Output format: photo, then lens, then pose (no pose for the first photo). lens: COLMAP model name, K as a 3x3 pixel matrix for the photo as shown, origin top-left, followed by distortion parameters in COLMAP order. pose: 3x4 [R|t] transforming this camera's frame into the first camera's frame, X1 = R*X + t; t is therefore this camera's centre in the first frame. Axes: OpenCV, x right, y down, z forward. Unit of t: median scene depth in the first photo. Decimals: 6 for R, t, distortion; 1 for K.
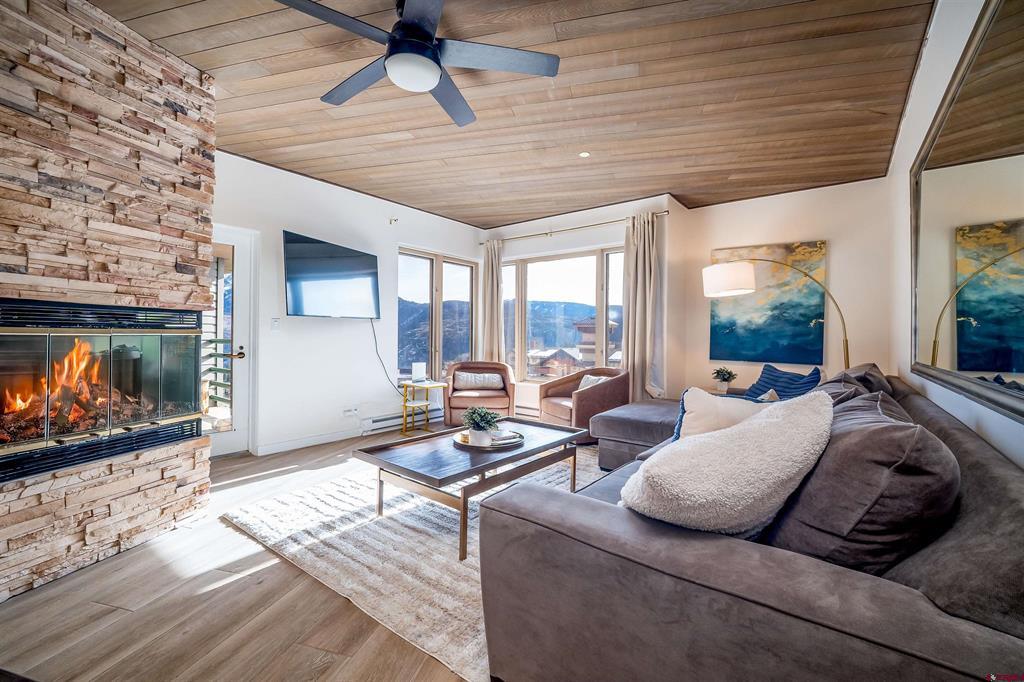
lens RADIAL K [[415.7, 0, 509.2], [0, 415.7, 335.8], [0, 0, 1]] dist [-0.001840, -0.000207]
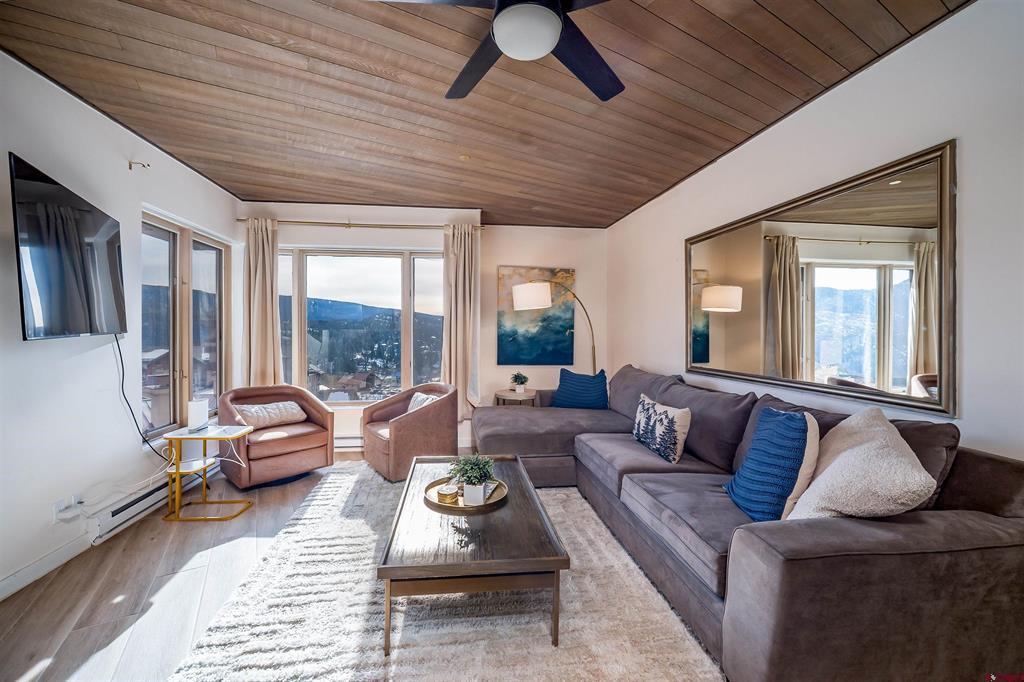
lens RADIAL K [[429.1, 0, 498.8], [0, 429.1, 333.1], [0, 0, 1]] dist [0.000280, 0.000013]
pose [[0.709237, -0.009905, 0.704900, -0.339711], [0.003320, 0.999937, 0.010710, -0.042141], [-0.704962, -0.005256, 0.709226, 0.201712]]
